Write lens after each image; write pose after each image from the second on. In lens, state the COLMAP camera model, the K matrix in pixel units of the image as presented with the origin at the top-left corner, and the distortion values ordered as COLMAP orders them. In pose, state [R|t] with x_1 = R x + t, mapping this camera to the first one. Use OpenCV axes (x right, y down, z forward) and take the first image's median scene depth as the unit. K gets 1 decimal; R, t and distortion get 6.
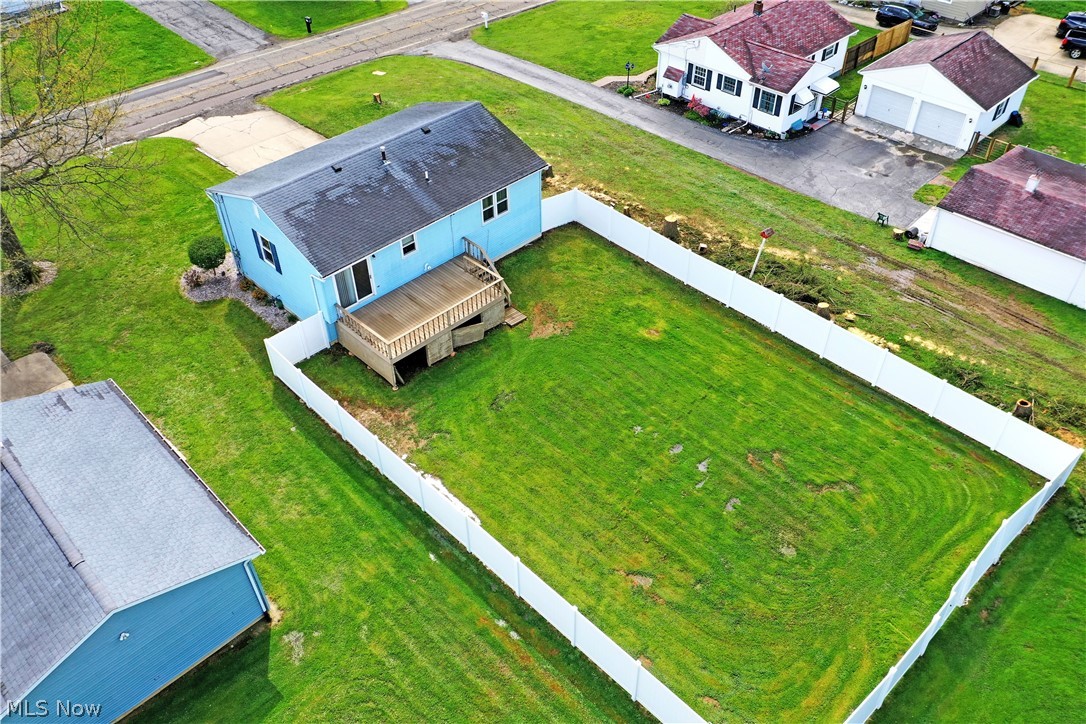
lens RADIAL K [[861.9, 0, 543.0], [0, 861.9, 362.0], [0, 0, 1]] dist [0.012956, 0.003440]
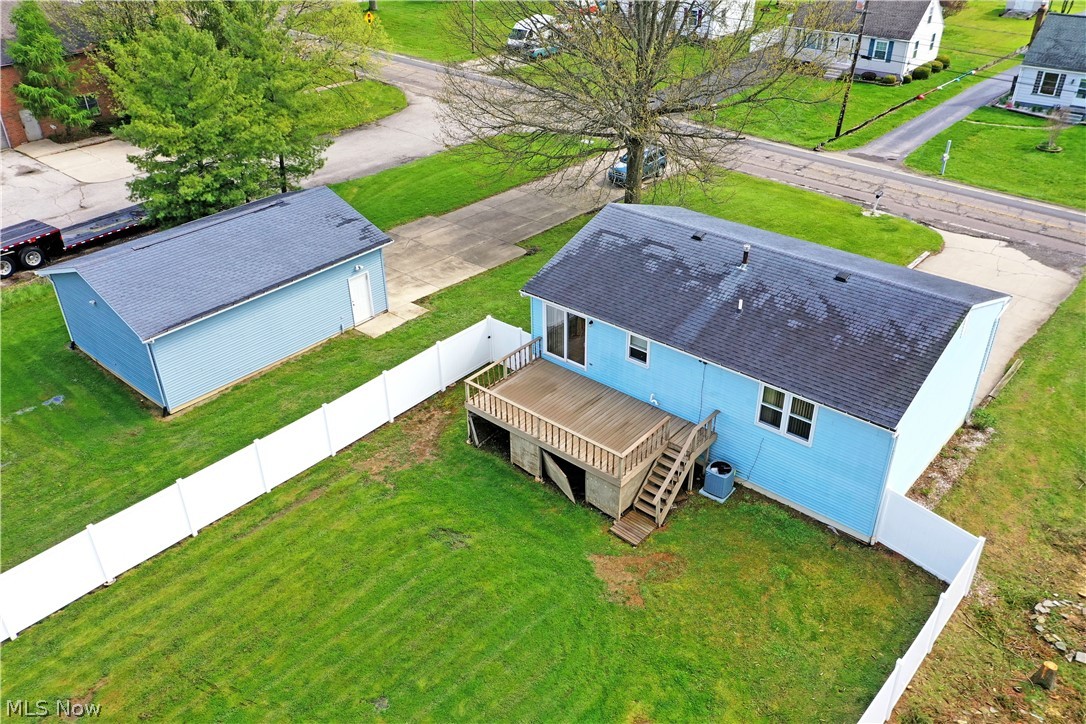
lens RADIAL K [[861.9, 0, 543.0], [0, 861.9, 362.0], [0, 0, 1]] dist [0.012956, 0.003440]
pose [[0.081308, 0.526441, -0.846315, 0.431568], [-0.651662, 0.670566, 0.354511, -0.315818], [0.754139, 0.522687, 0.397583, 0.624573]]
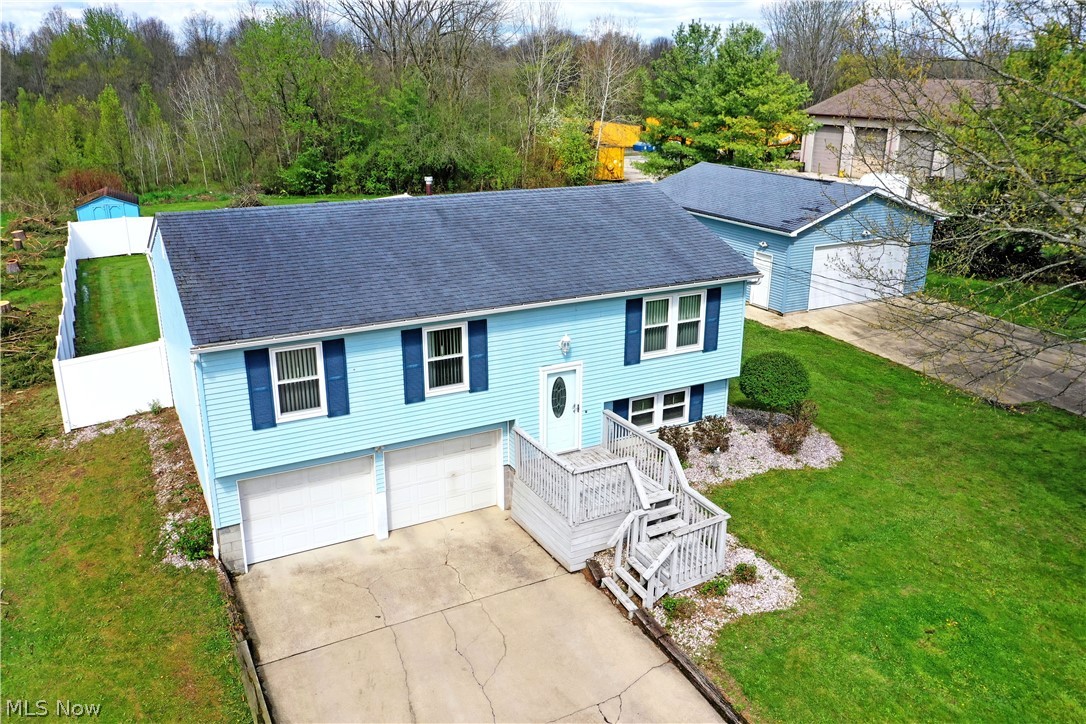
lens RADIAL K [[861.9, 0, 543.0], [0, 861.9, 362.0], [0, 0, 1]] dist [0.012956, 0.003440]
pose [[-0.946185, -0.088166, 0.311385, -0.437406], [0.220875, 0.527309, 0.820463, -0.621437], [-0.236534, 0.845087, -0.479458, 1.325949]]
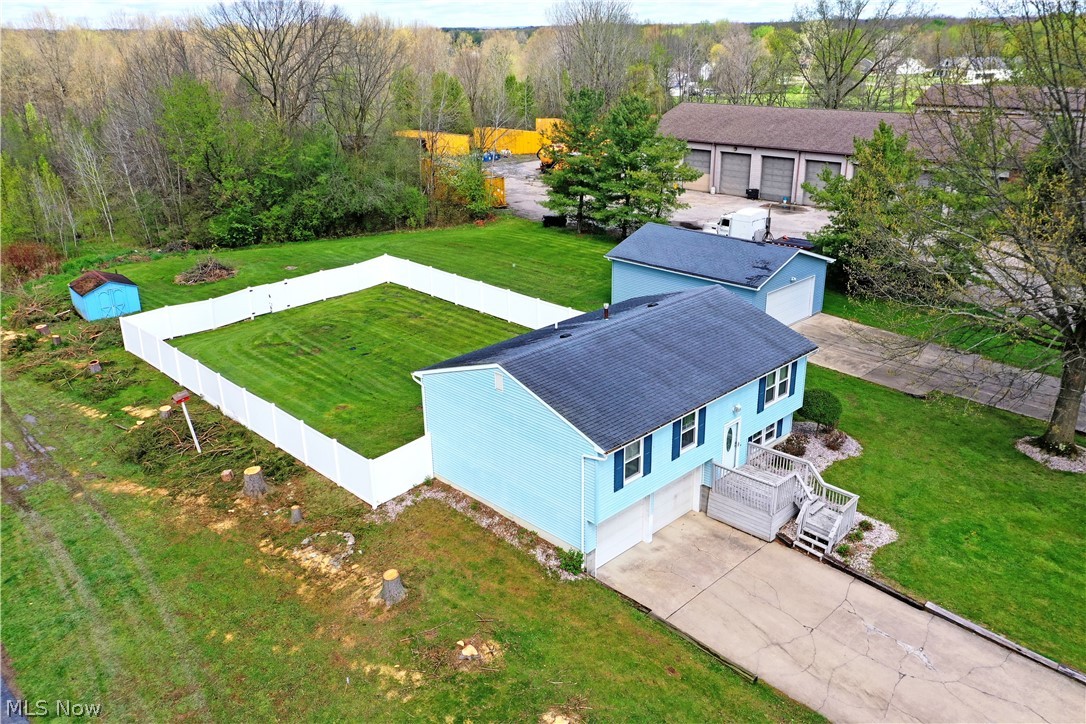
lens RADIAL K [[861.9, 0, 543.0], [0, 861.9, 362.0], [0, 0, 1]] dist [0.012956, 0.003440]
pose [[-0.998978, 0.019852, 0.040612, -0.154614], [0.045161, 0.477713, 0.877355, -0.959072], [-0.001984, 0.878292, -0.478121, 1.428794]]
